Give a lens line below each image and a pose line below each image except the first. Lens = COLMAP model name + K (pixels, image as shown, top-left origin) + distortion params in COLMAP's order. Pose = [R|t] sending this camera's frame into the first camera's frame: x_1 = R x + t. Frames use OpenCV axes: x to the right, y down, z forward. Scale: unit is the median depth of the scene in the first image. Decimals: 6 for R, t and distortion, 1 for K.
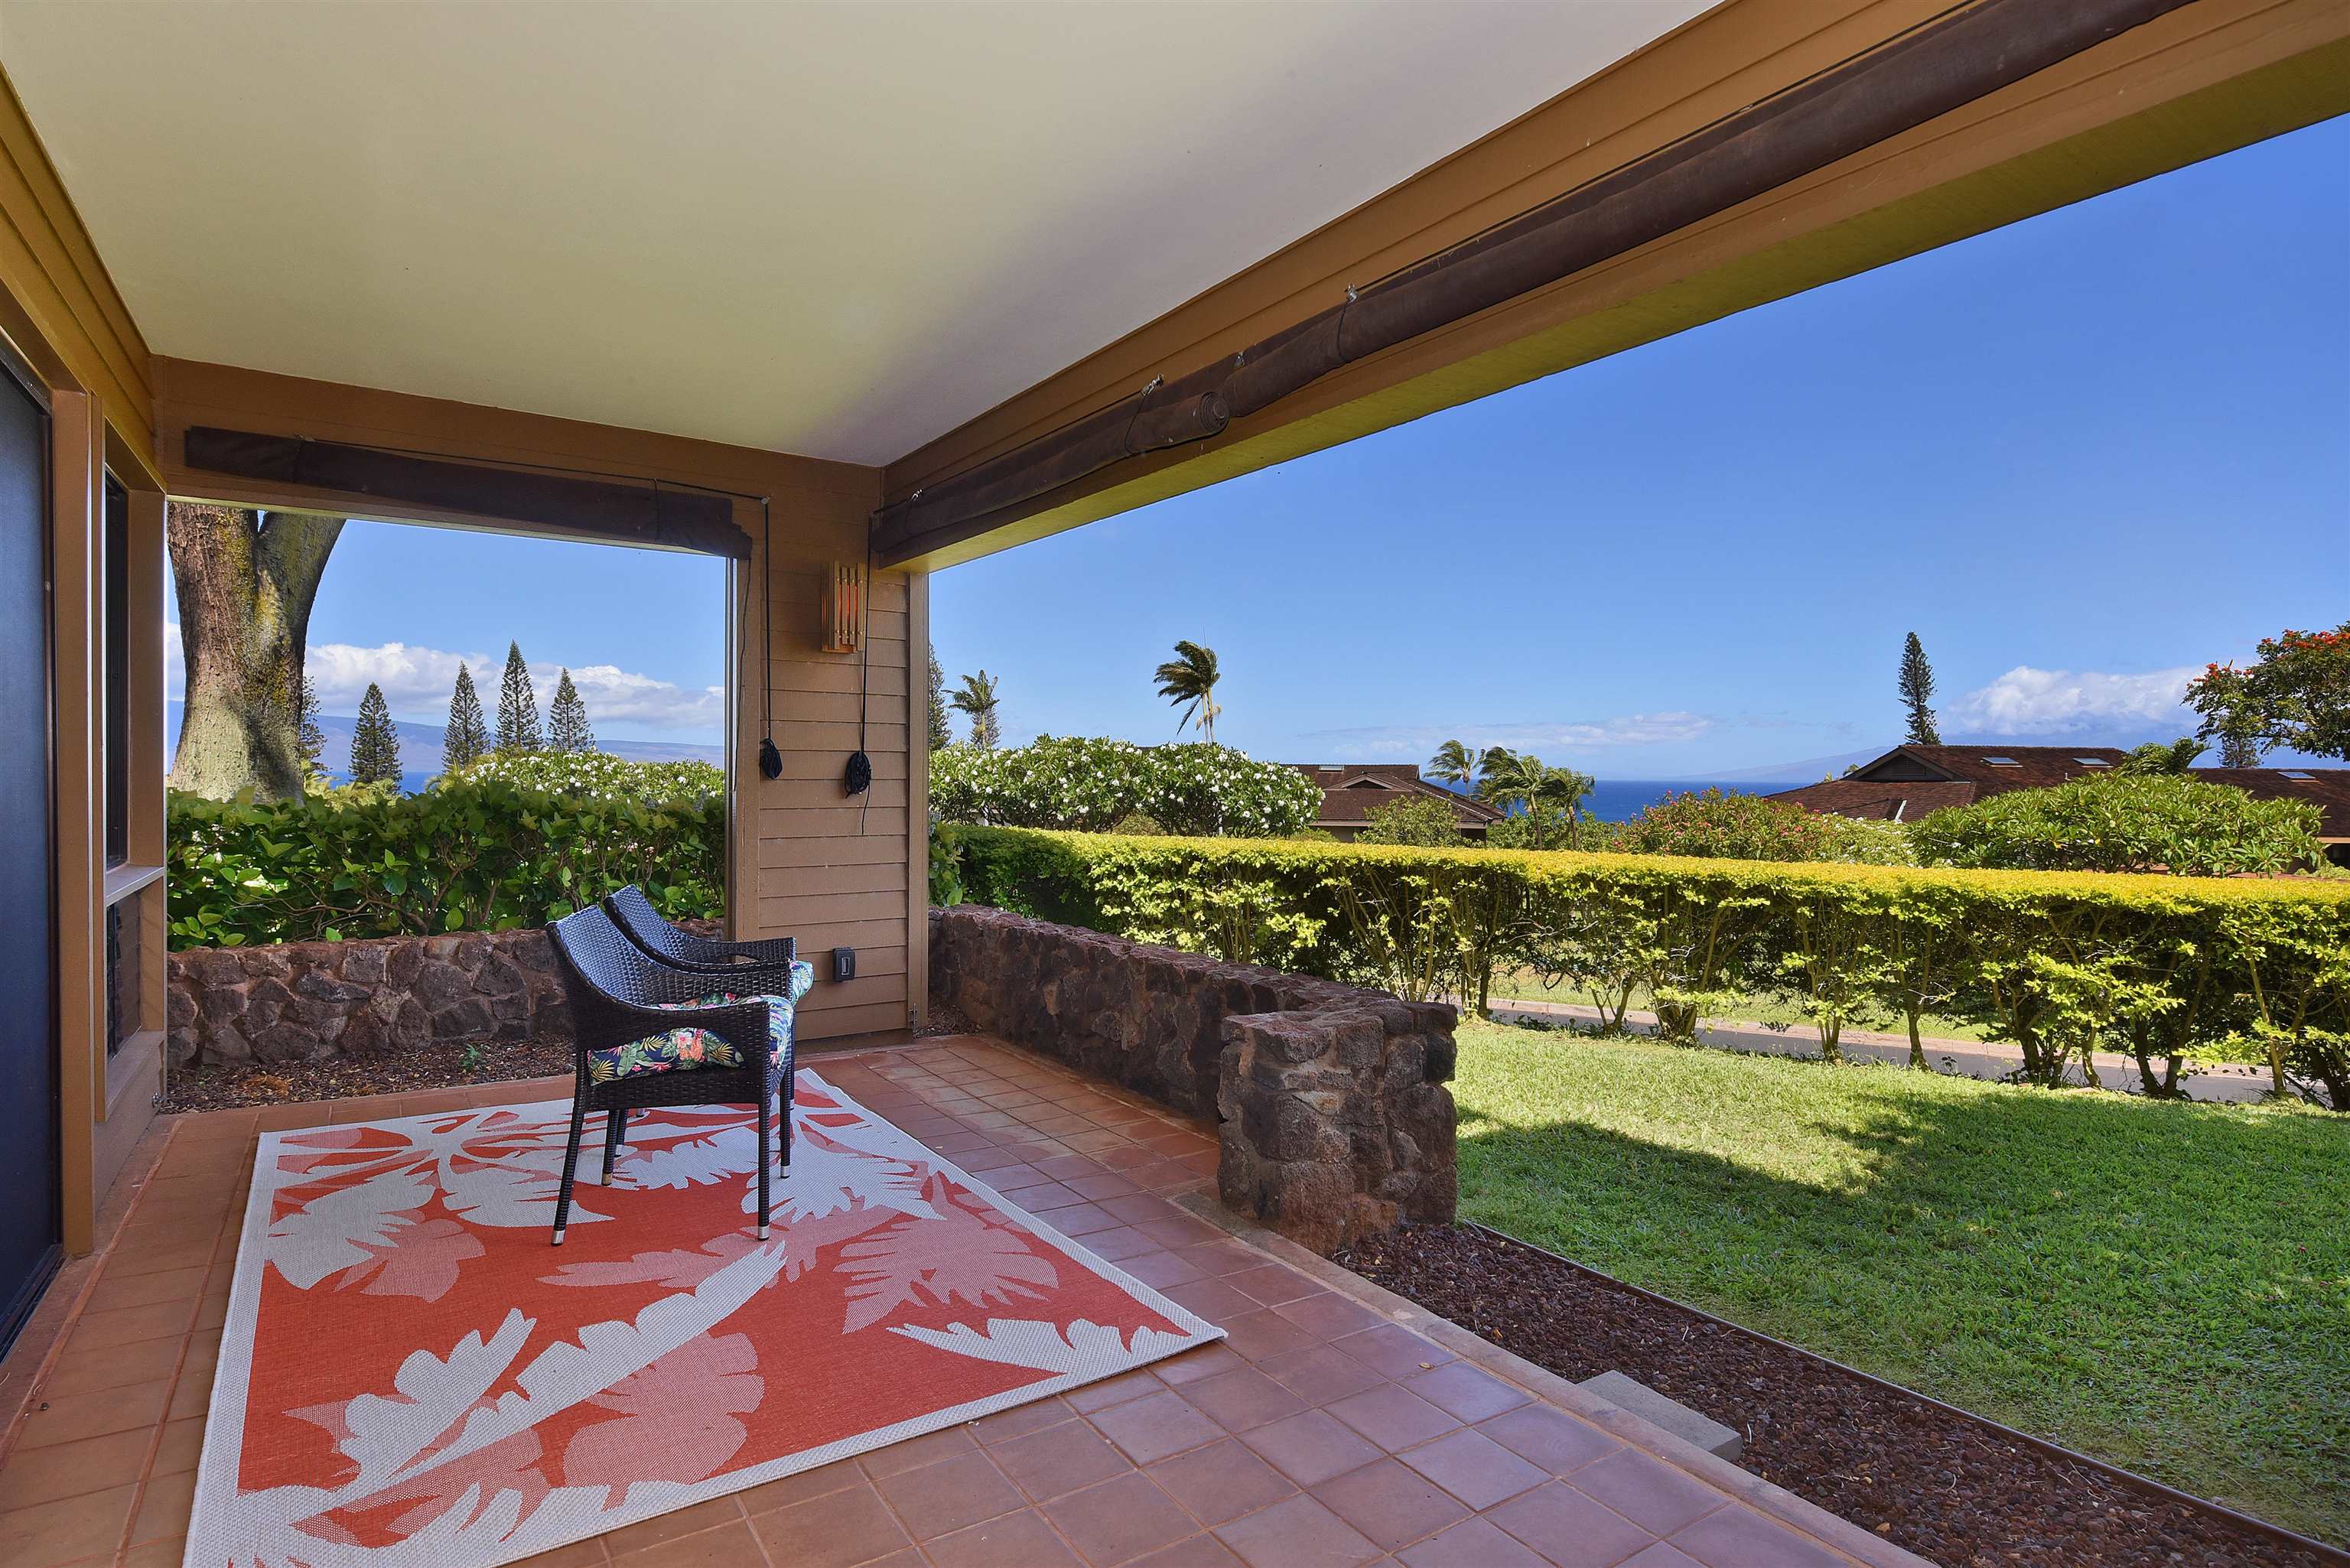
lens RADIAL K [[1201.4, 0, 1169.3], [0, 1201.4, 815.6], [0, 0, 1]] dist [-0.004081, -0.000047]
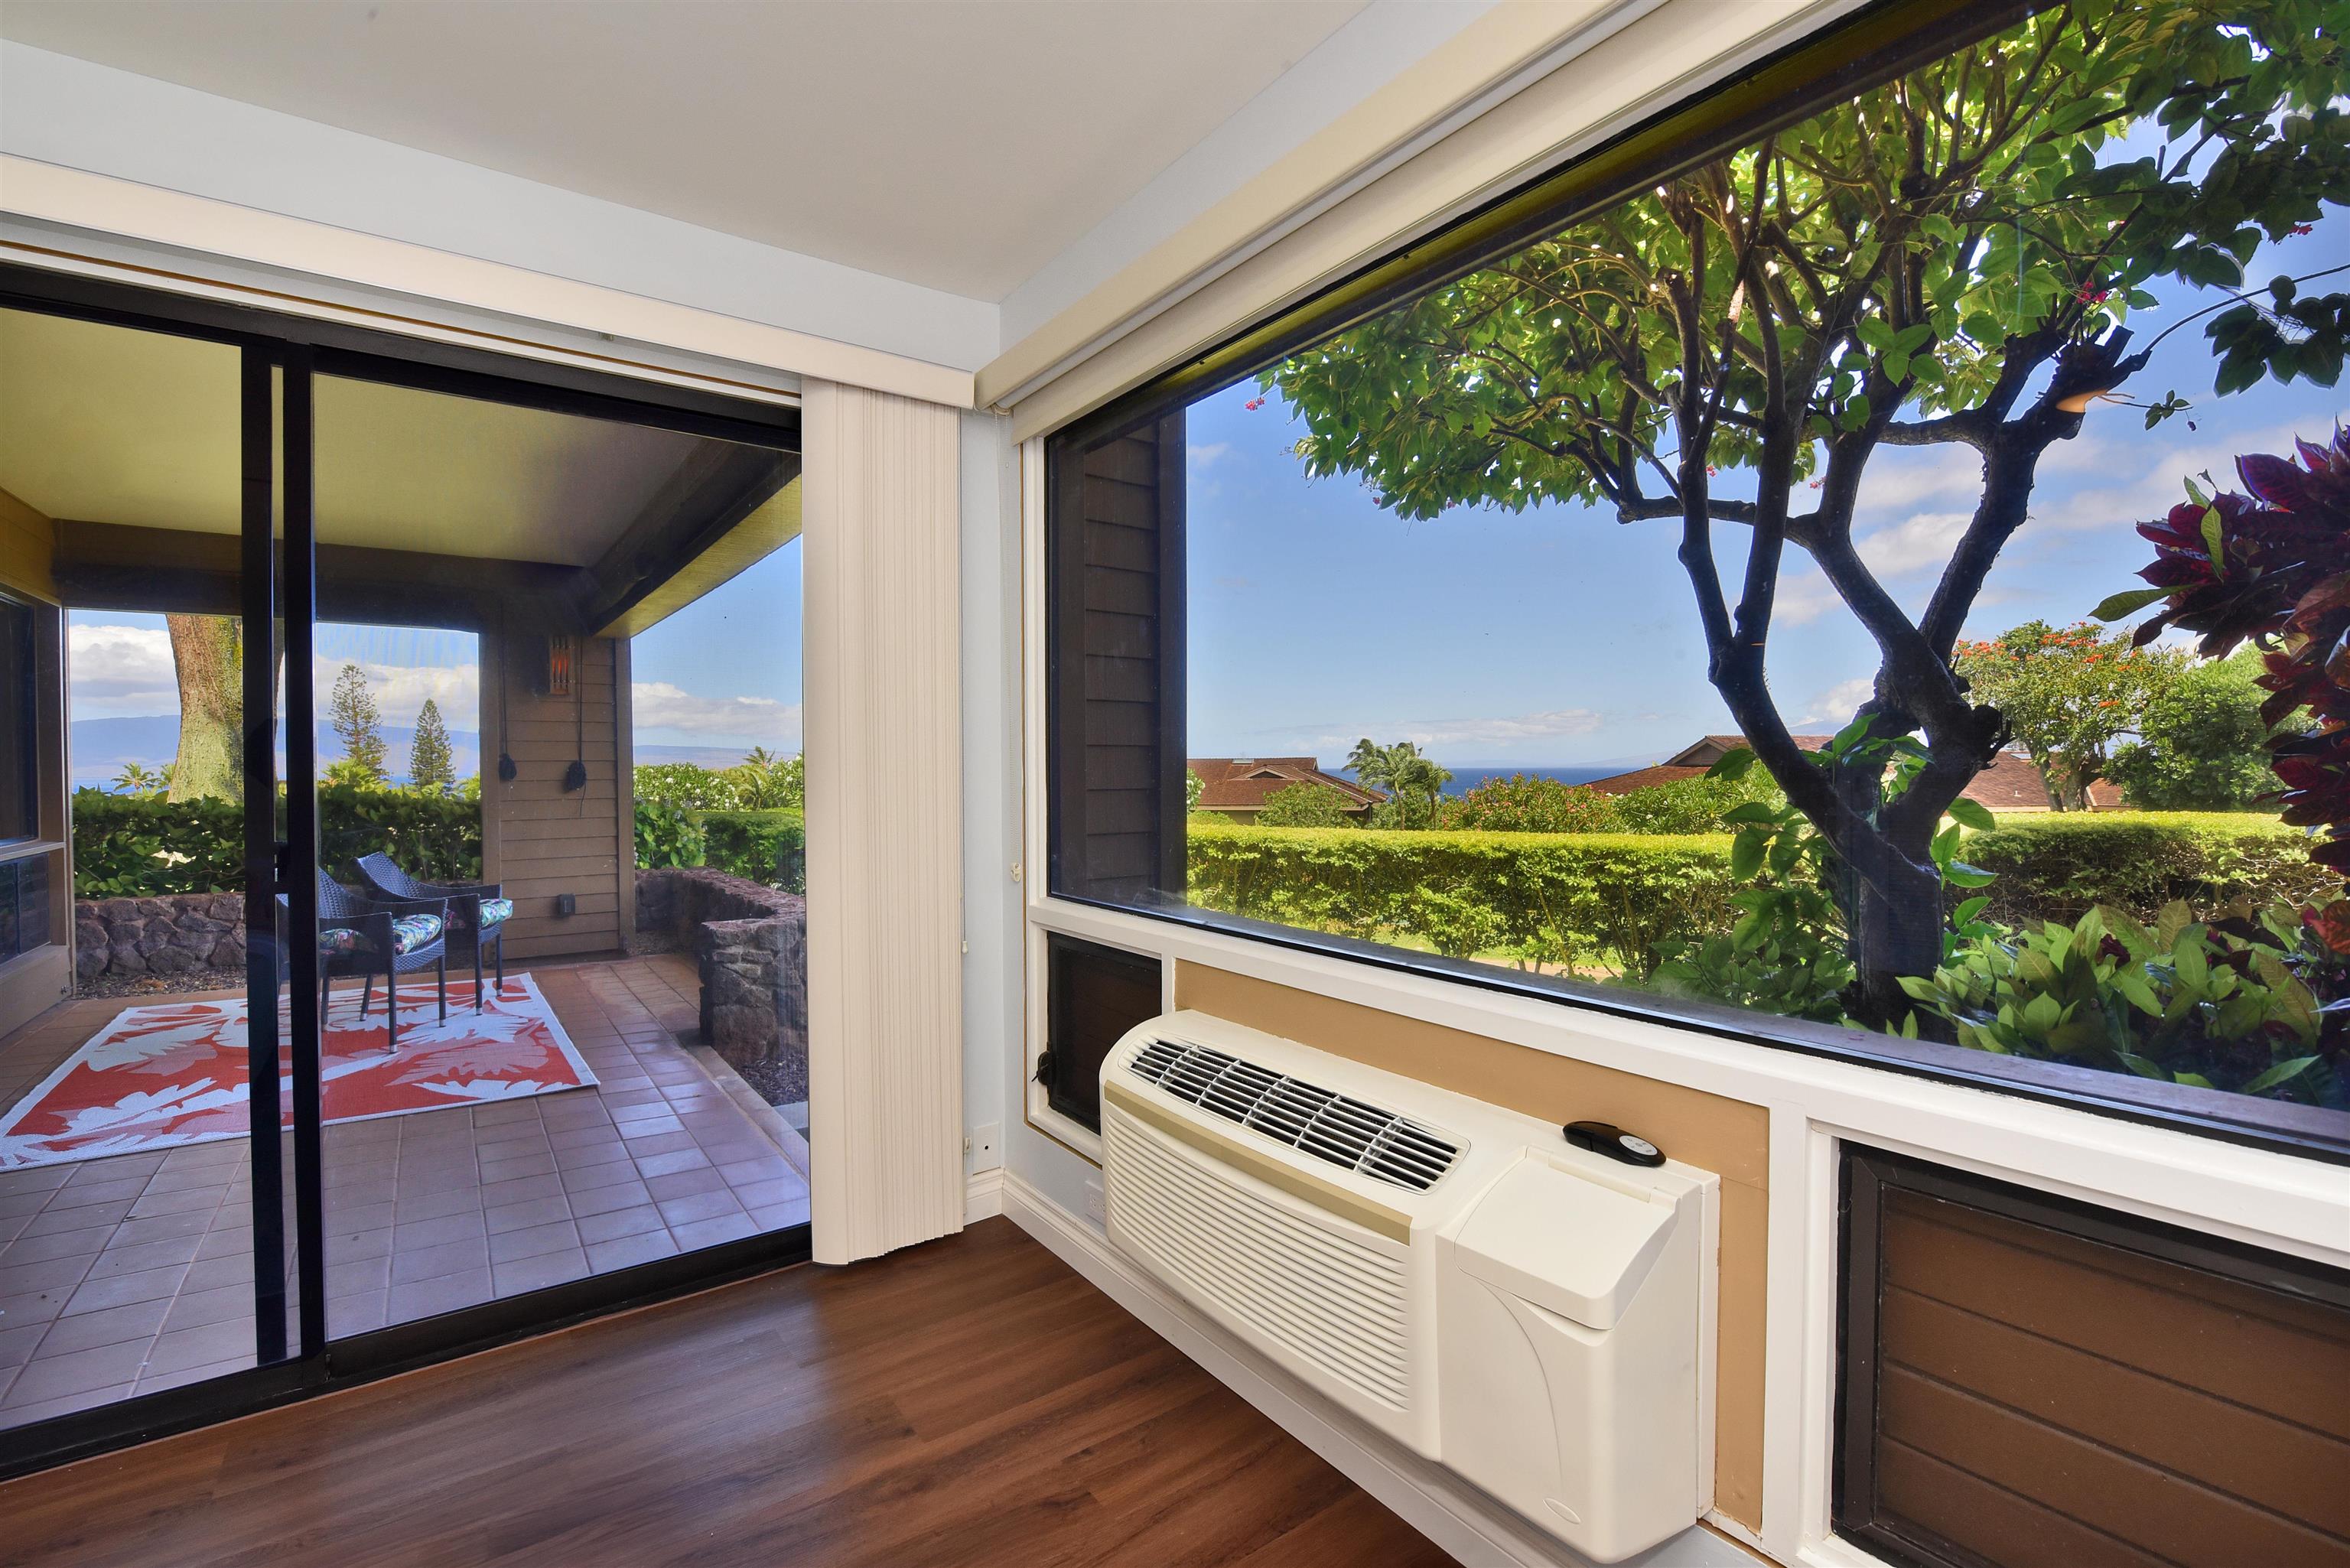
lens RADIAL K [[1037.3, 0, 1158.3], [0, 1037.3, 821.6], [0, 0, 1]] dist [-0.015592, 0.000076]
pose [[0.999509, -0.015679, 0.027132, 0.327880], [0.015206, 0.999731, 0.017525, 0.007566], [-0.027400, -0.017104, 0.999478, -0.222288]]
